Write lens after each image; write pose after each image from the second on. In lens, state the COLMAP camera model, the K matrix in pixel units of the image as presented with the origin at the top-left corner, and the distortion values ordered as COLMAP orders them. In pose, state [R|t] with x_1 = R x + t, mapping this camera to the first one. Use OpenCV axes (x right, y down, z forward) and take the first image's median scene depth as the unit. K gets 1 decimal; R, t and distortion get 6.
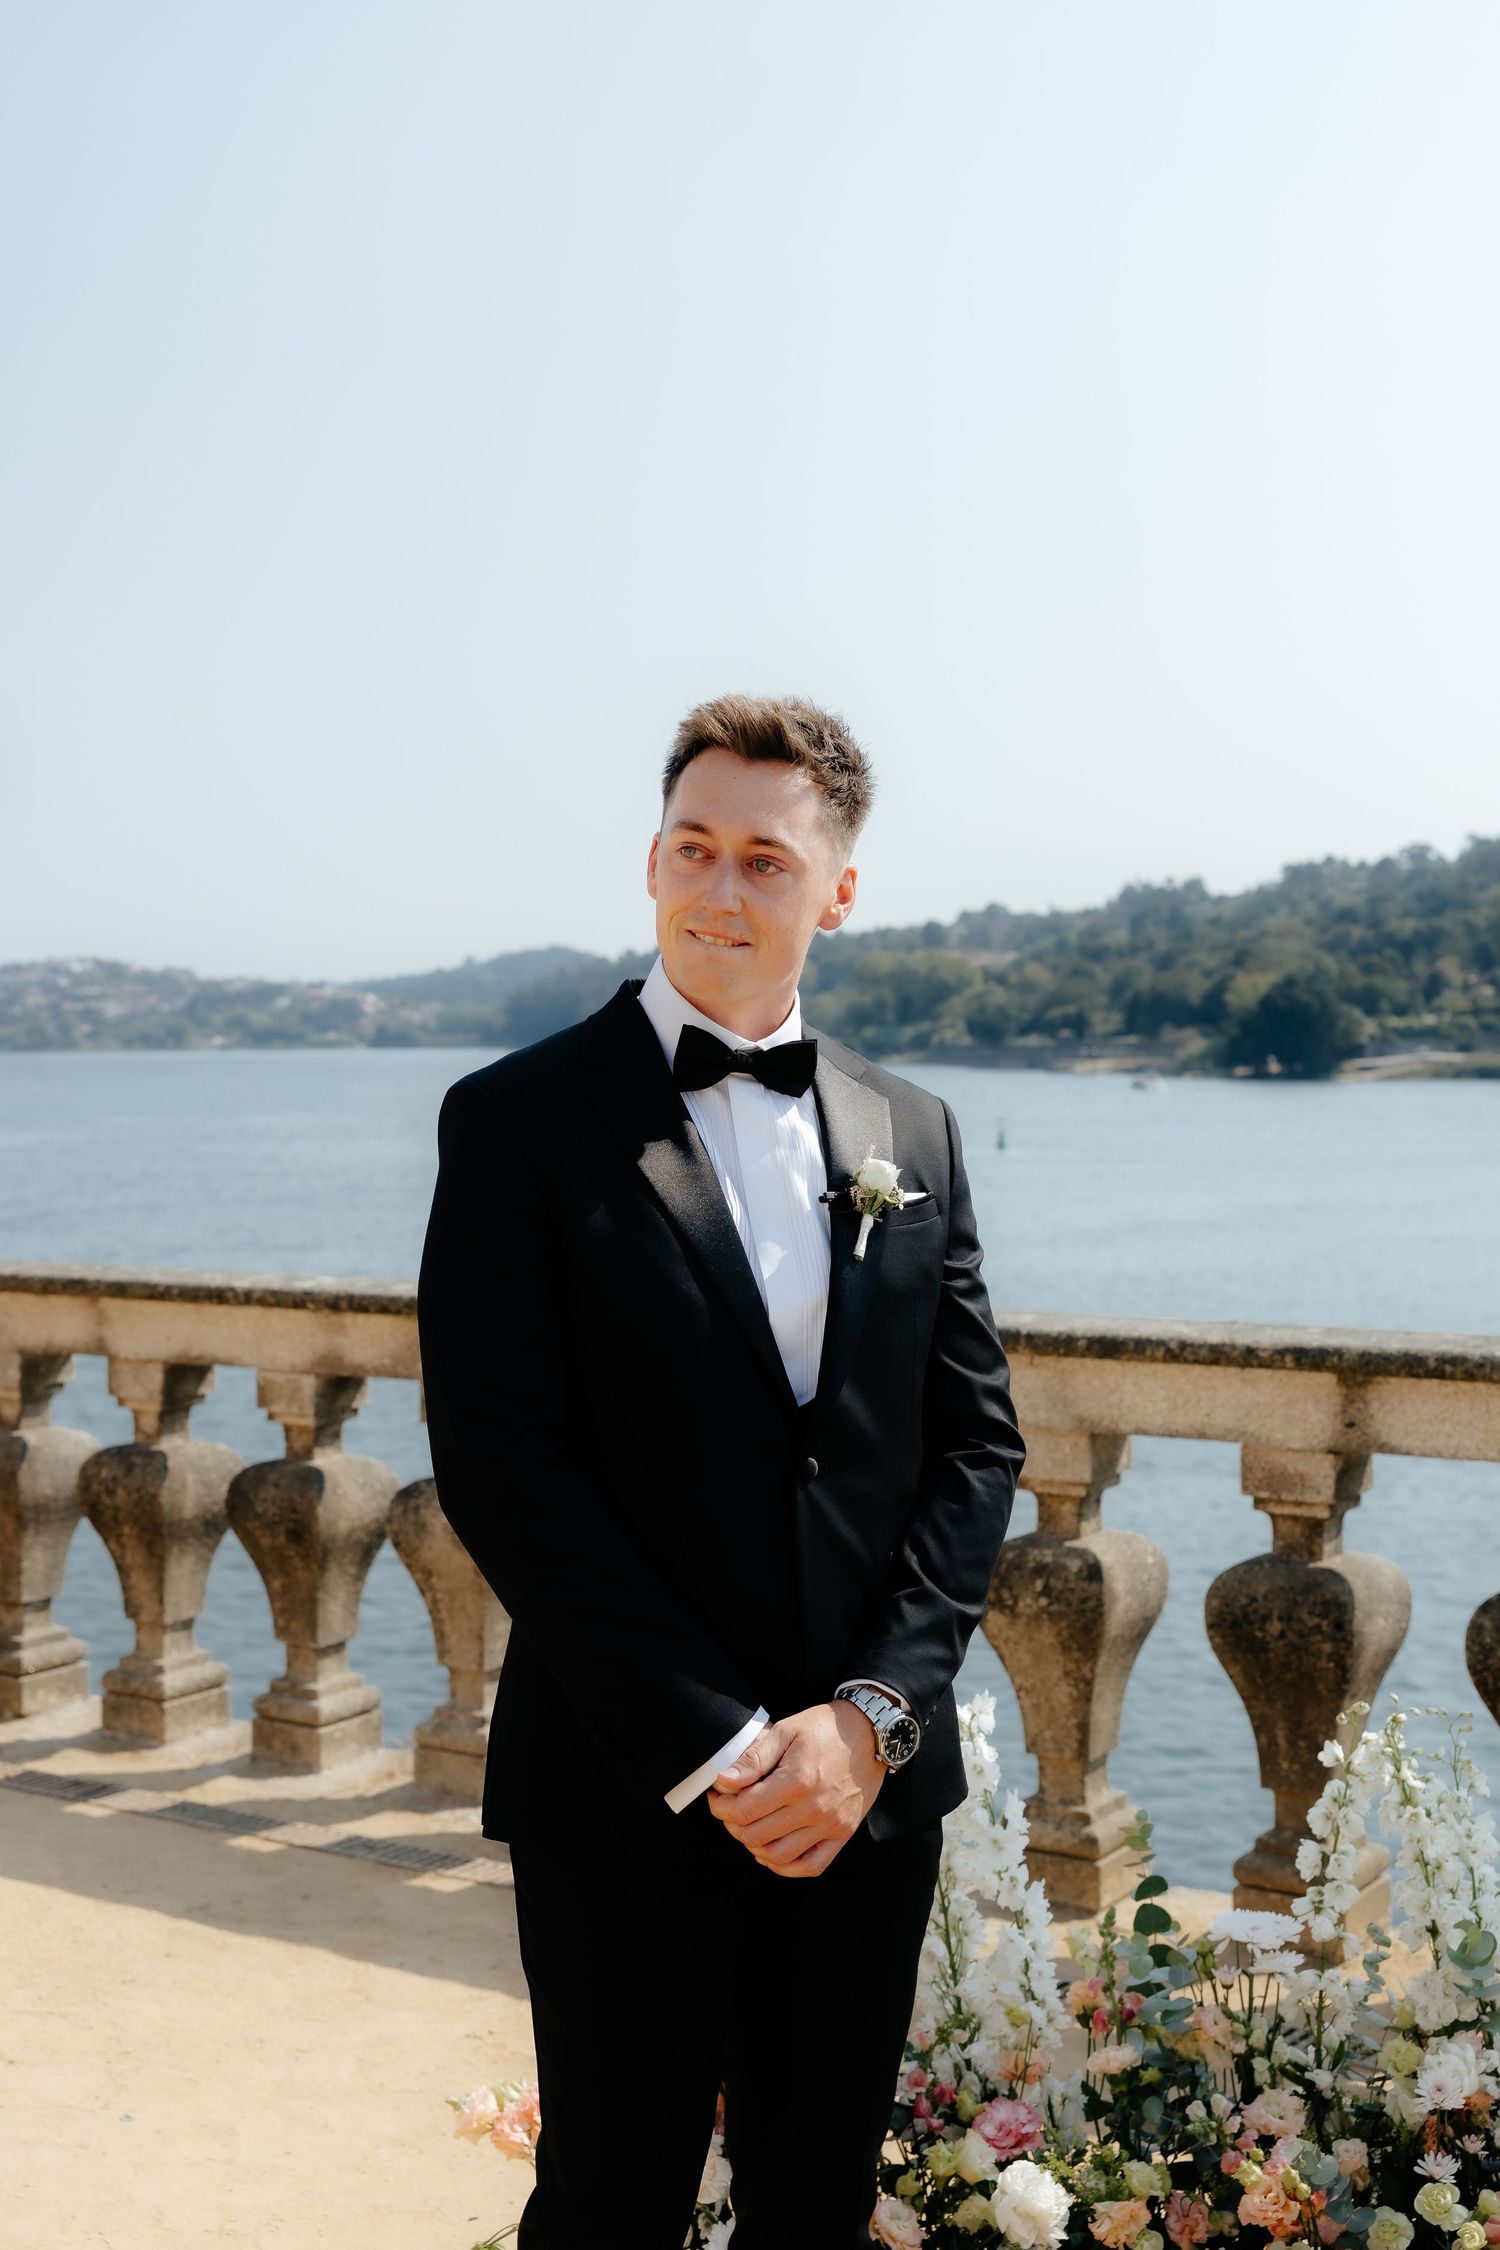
lens RADIAL K [[2847.5, 0, 751.9], [0, 2847.5, 1049.5], [0, 0, 1]] dist [0.016913, 0.000000]
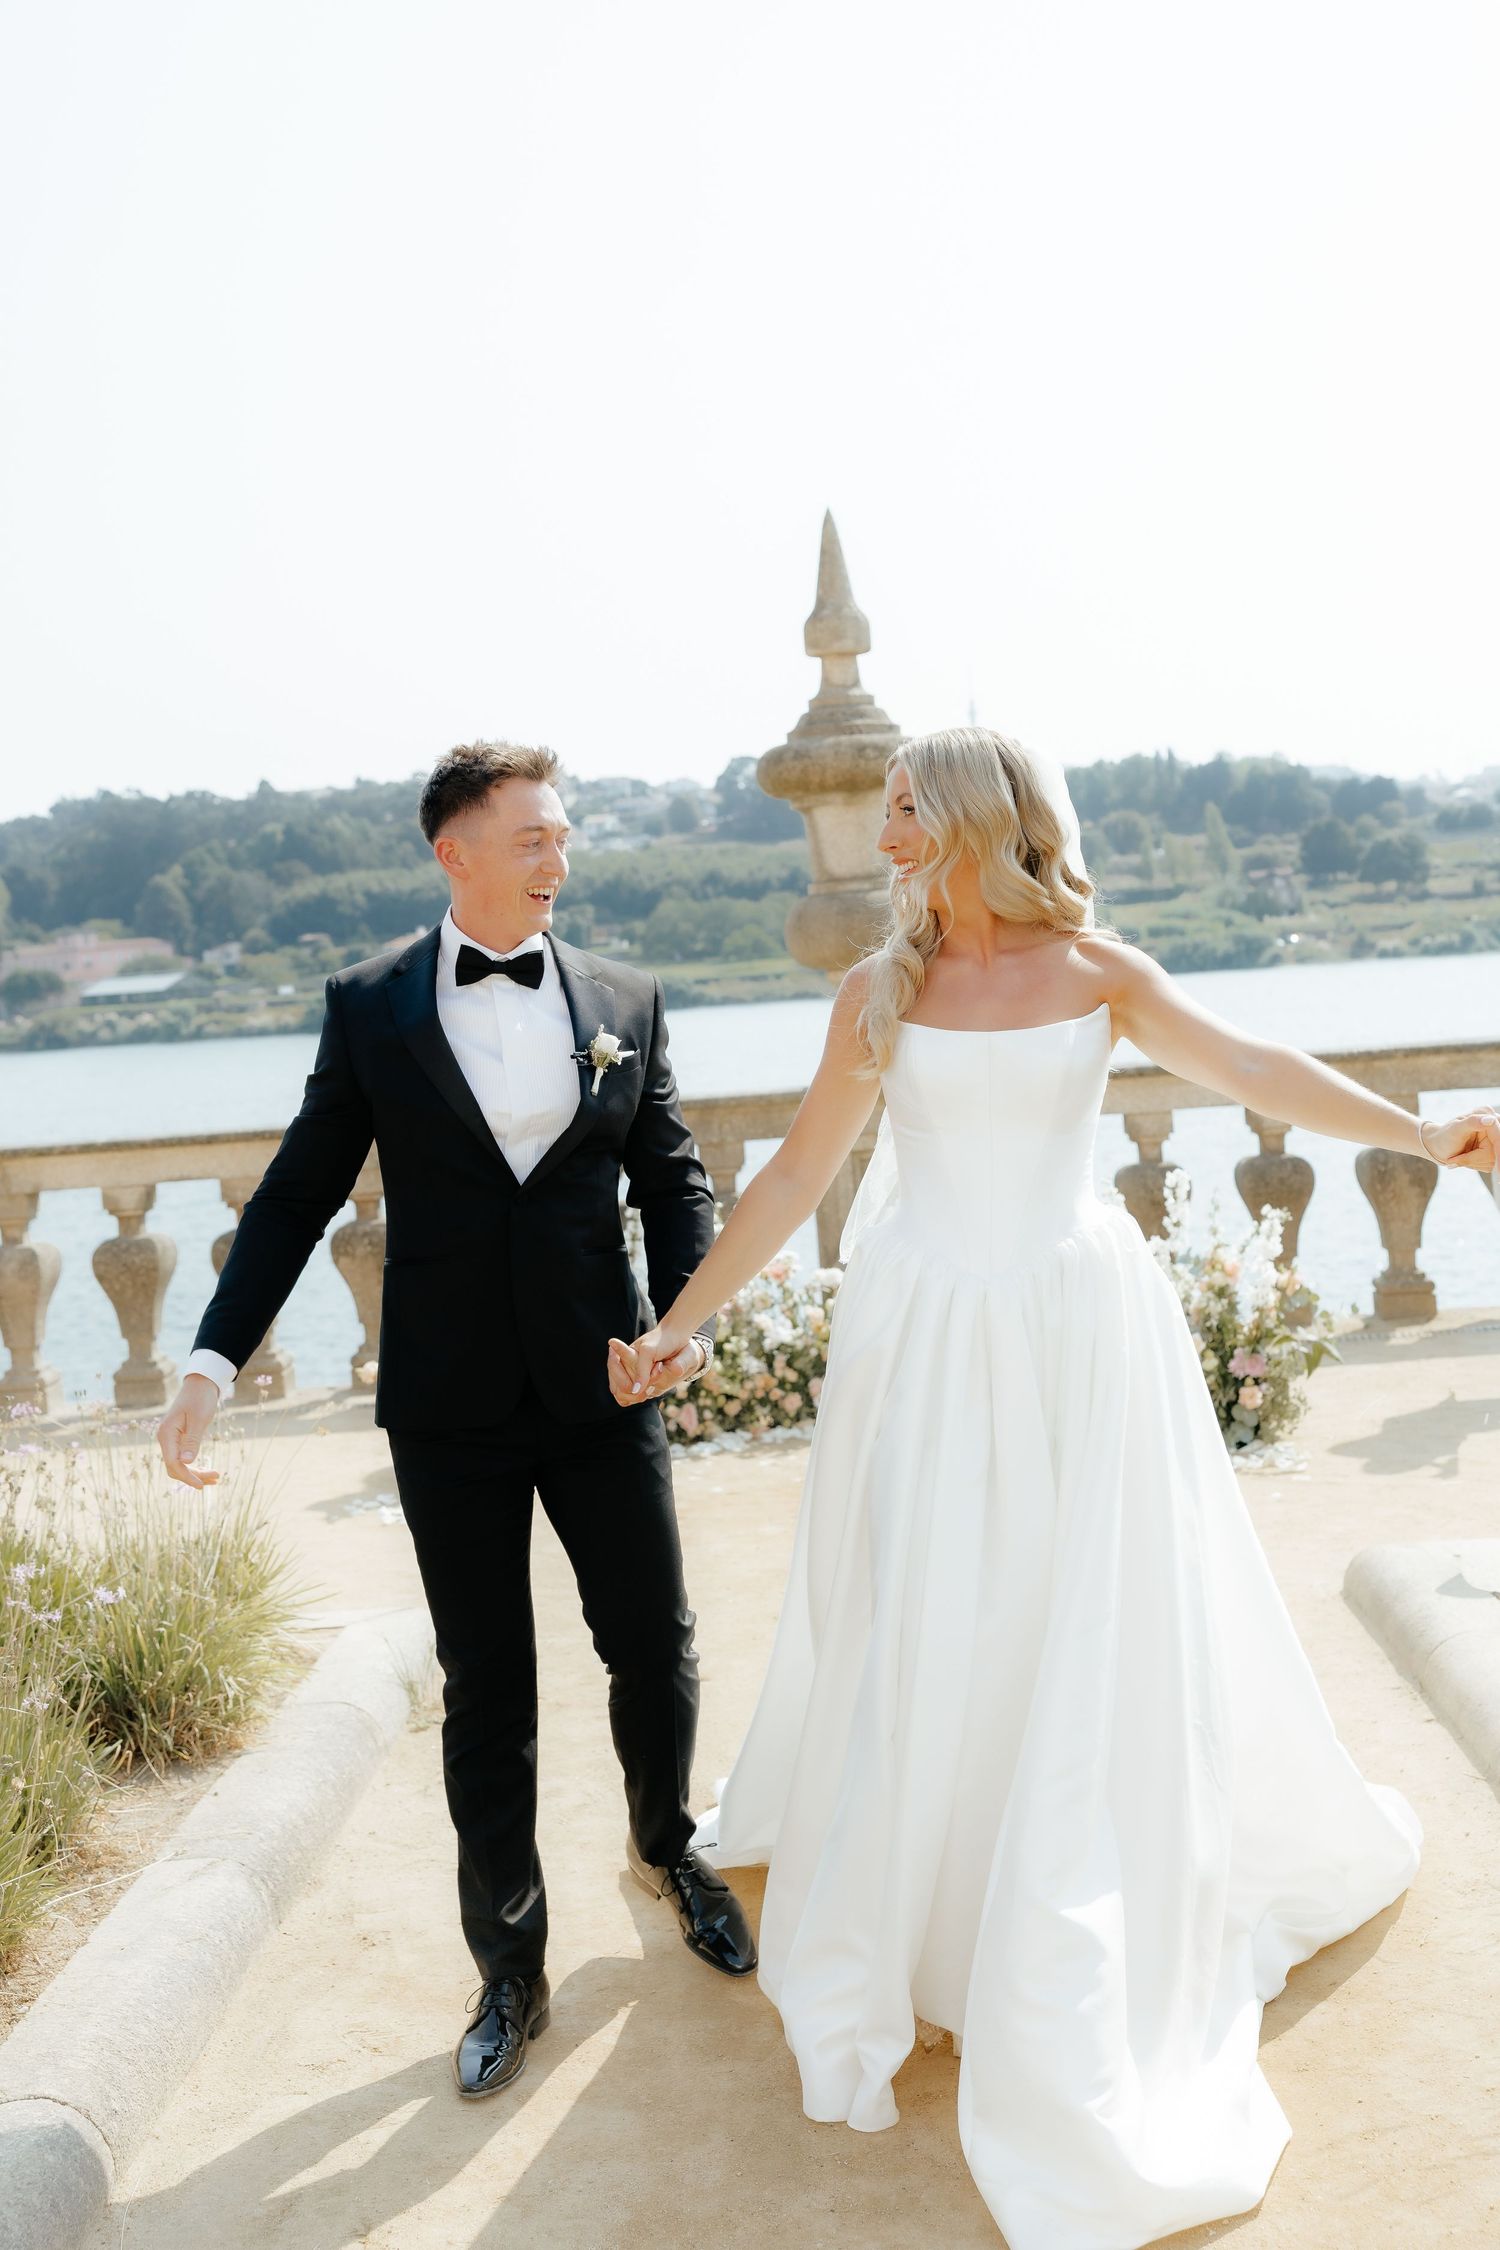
lens RADIAL K [[2741.6, 0, 788.8], [0, 2741.6, 1082.4], [0, 0, 1]] dist [0.023848, 0.000000]
pose [[0.850906, -0.079695, 0.519238, -0.574393], [0.068474, 0.996819, 0.040784, 0.005009], [-0.520836, 0.000851, 0.853656, -0.772831]]
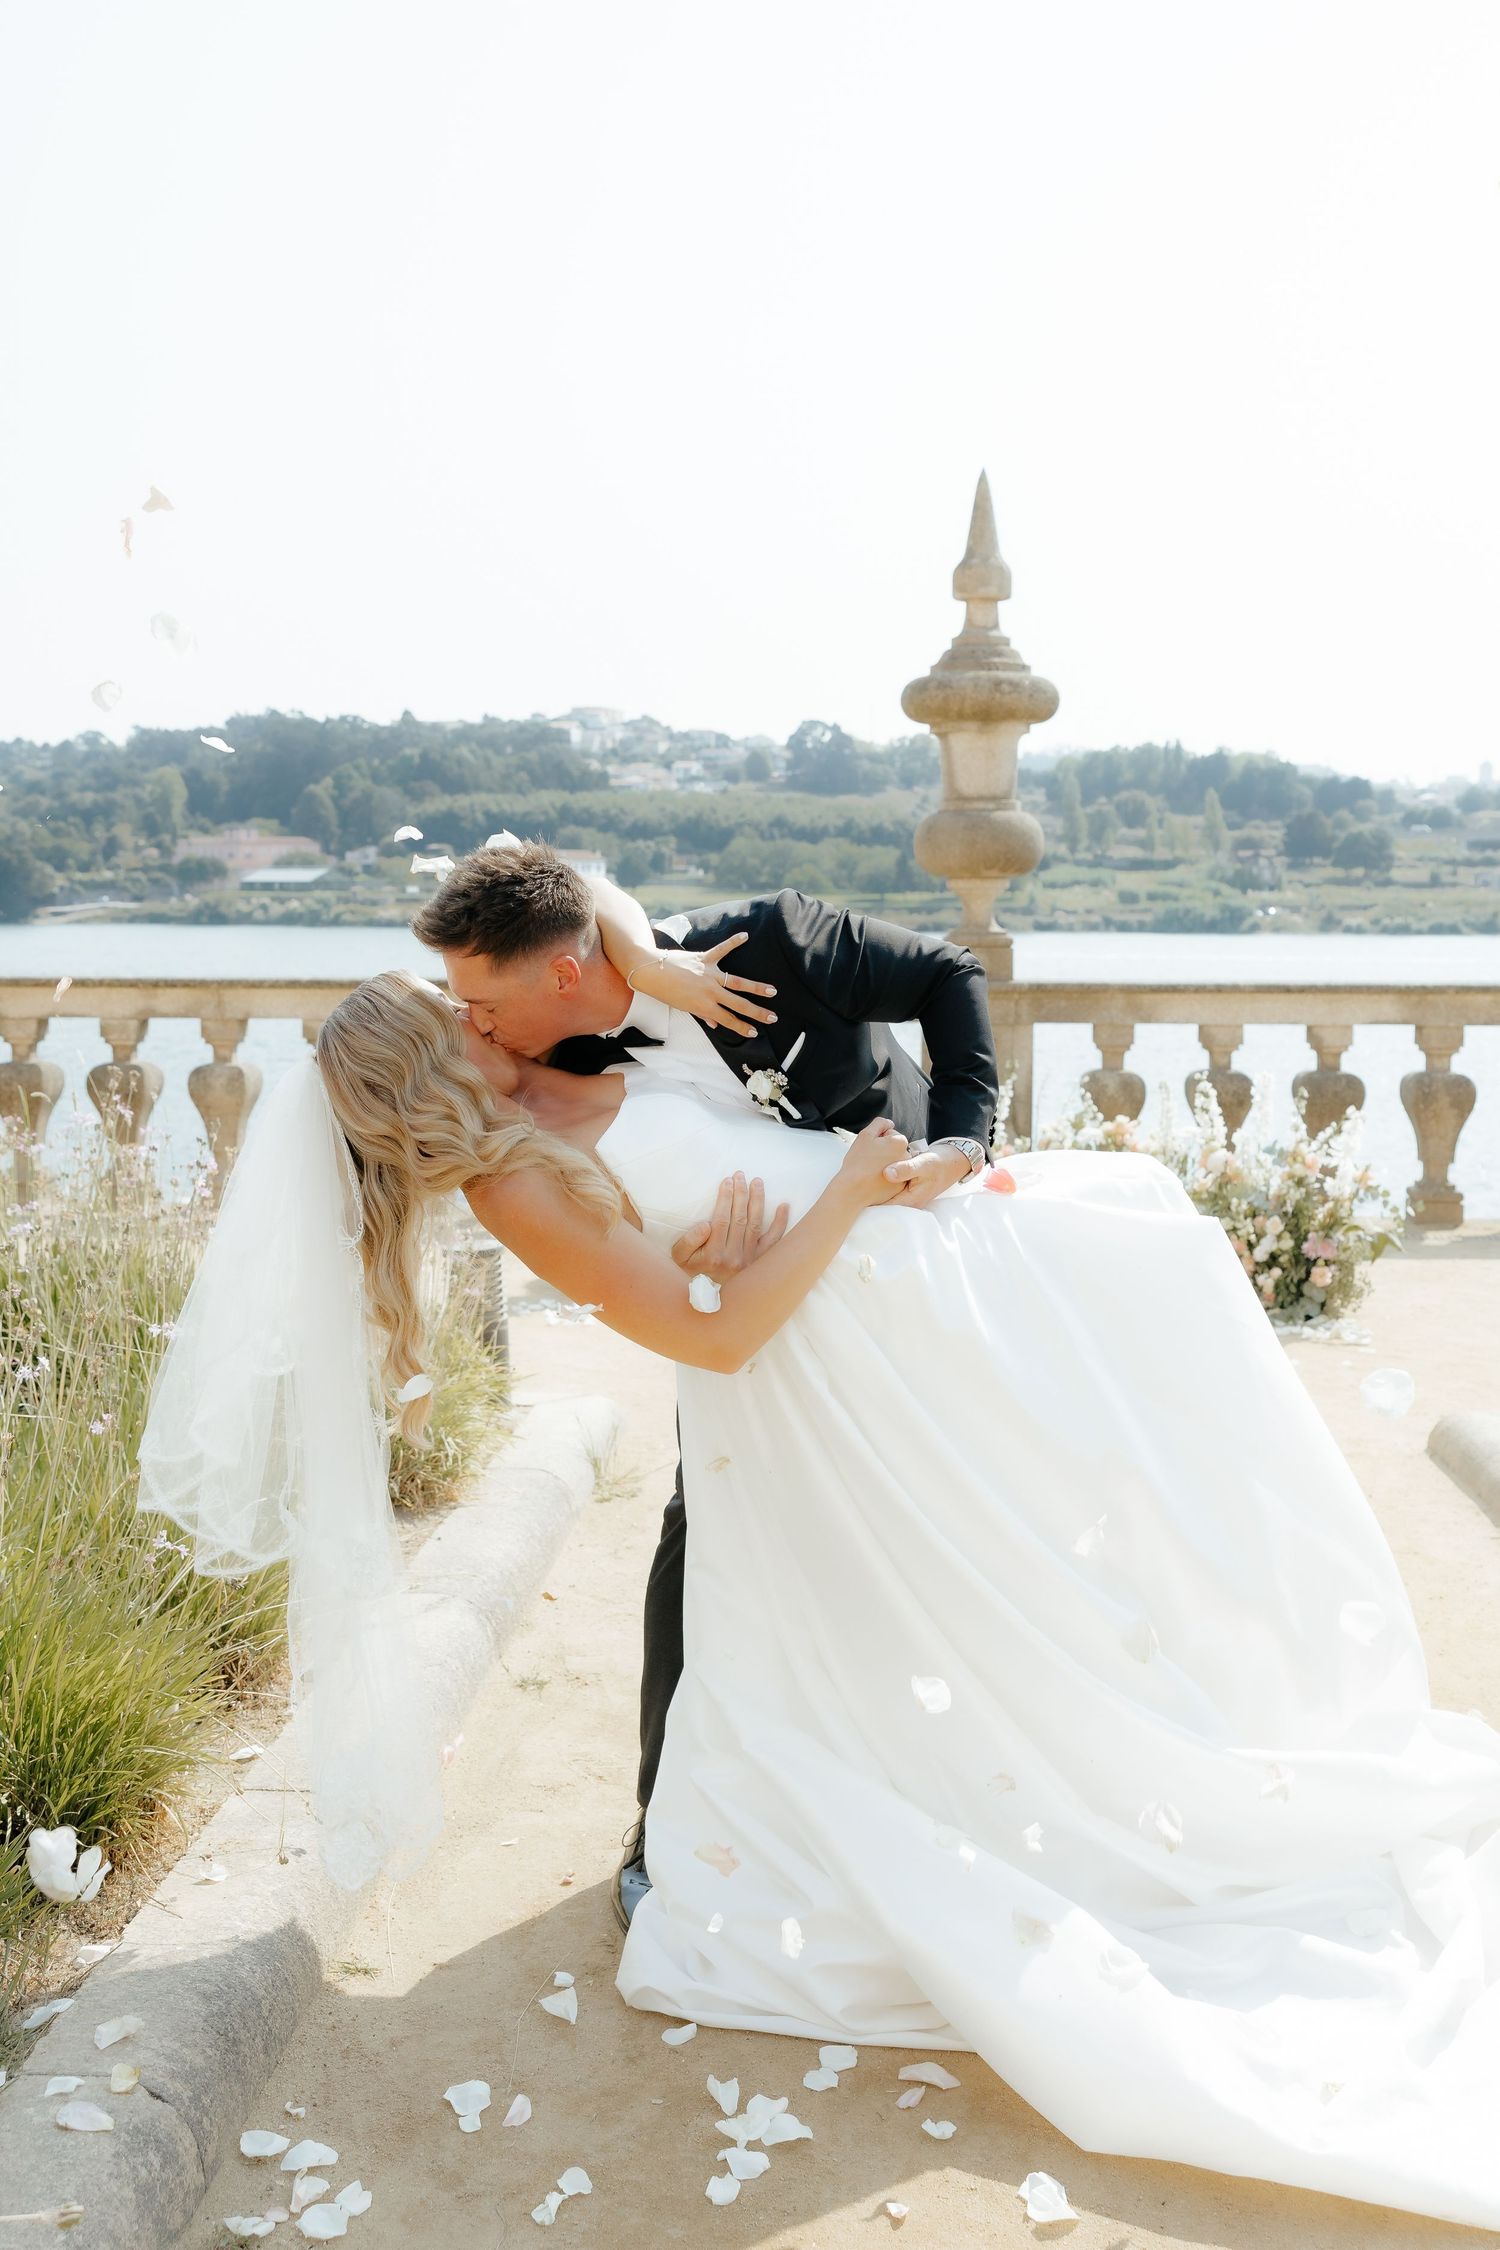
lens RADIAL K [[2319.6, 0, 743.5], [0, 2319.6, 1083.4], [0, 0, 1]] dist [0.012480, 0.000000]
pose [[0.872380, -0.030245, 0.487892, -0.593794], [-0.008083, 0.997055, 0.076262, 0.027475], [-0.488762, -0.070473, 0.869566, -0.694491]]
